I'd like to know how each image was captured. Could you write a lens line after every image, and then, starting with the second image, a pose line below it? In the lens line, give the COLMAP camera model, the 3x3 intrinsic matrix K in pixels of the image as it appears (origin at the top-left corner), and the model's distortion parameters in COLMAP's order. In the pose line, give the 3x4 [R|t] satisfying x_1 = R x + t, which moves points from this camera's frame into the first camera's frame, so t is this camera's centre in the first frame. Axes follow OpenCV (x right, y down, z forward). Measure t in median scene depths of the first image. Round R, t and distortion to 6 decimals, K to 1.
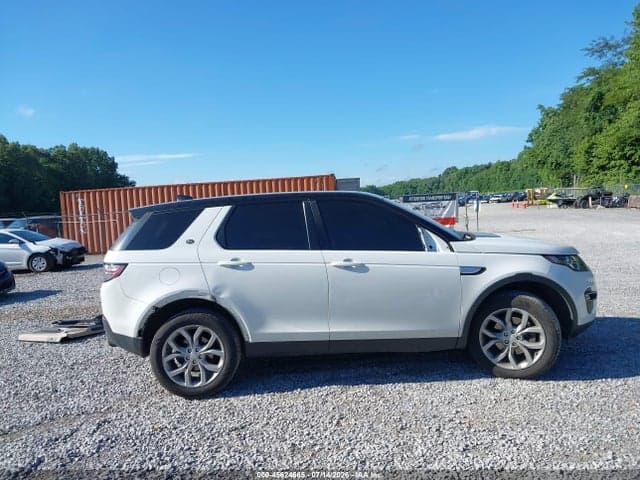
lens RADIAL K [[515.5, 0, 318.4], [0, 515.5, 179.0], [0, 0, 1]] dist [0.033531, -0.004239]
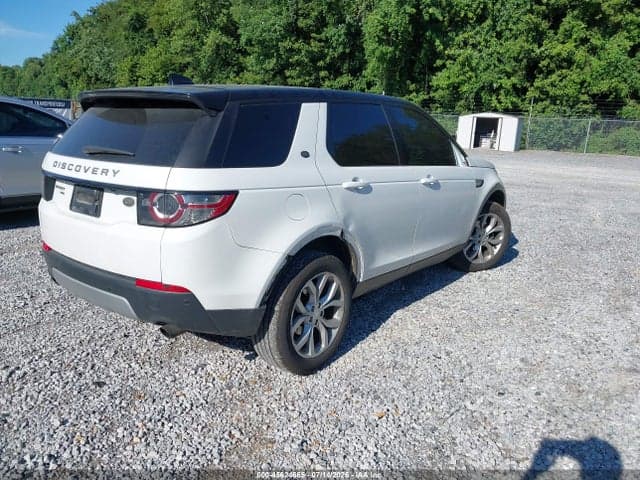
lens RADIAL K [[512.0, 0, 317.5], [0, 512.0, 210.1], [0, 0, 1]] dist [0.002514, -0.006708]
pose [[0.621766, -0.073737, 0.779724, -0.769498], [-0.100022, 0.979931, 0.172429, 0.079790], [-0.776790, -0.185200, 0.601912, 0.599968]]
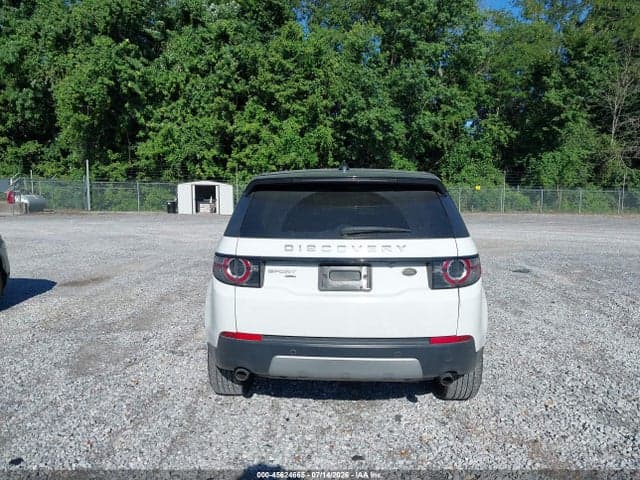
lens RADIAL K [[494.0, 0, 307.3], [0, 494.0, 219.8], [0, 0, 1]] dist [0.005286, 0.002486]
pose [[0.039904, -0.011963, 0.999132, -1.084793], [-0.060812, 0.998046, 0.014378, 0.124259], [-0.997351, -0.061333, 0.039099, 1.226541]]
